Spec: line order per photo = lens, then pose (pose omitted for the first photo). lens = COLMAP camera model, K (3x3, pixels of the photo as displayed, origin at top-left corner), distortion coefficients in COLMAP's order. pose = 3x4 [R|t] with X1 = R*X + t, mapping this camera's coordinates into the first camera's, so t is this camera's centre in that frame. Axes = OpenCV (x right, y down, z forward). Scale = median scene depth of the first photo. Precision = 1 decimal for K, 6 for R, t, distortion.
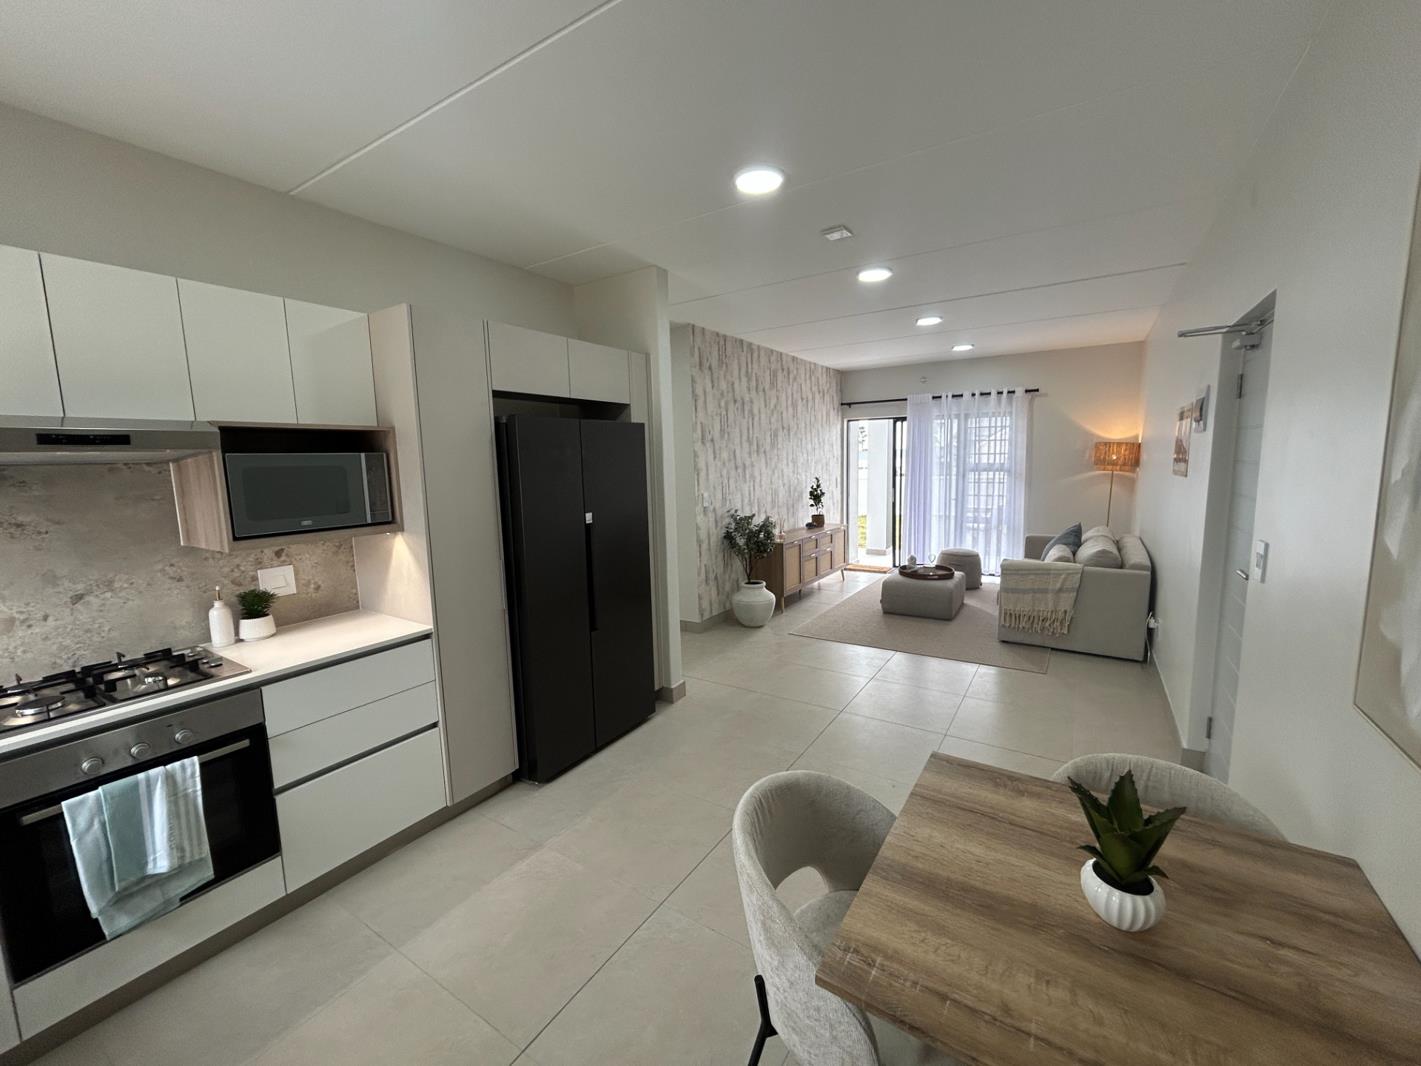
lens RADIAL K [[575.5, 0, 710.5], [0, 575.5, 533.0], [0, 0, 1]] dist [0.000377, -0.000259]
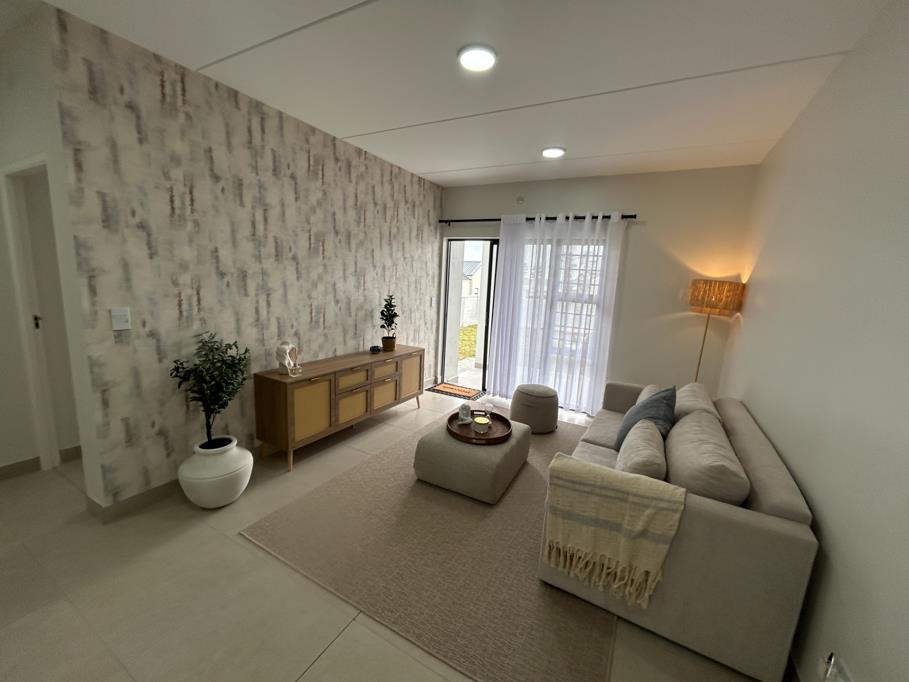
lens RADIAL K [[368.1, 0, 454.5], [0, 368.1, 341.0], [0, 0, 1]] dist [0.000377, -0.000259]
pose [[0.994789, 0.064129, 0.079264, 0.271960], [-0.067370, 0.996969, 0.038912, -0.061721], [-0.076528, -0.044049, 0.996094, 0.468743]]
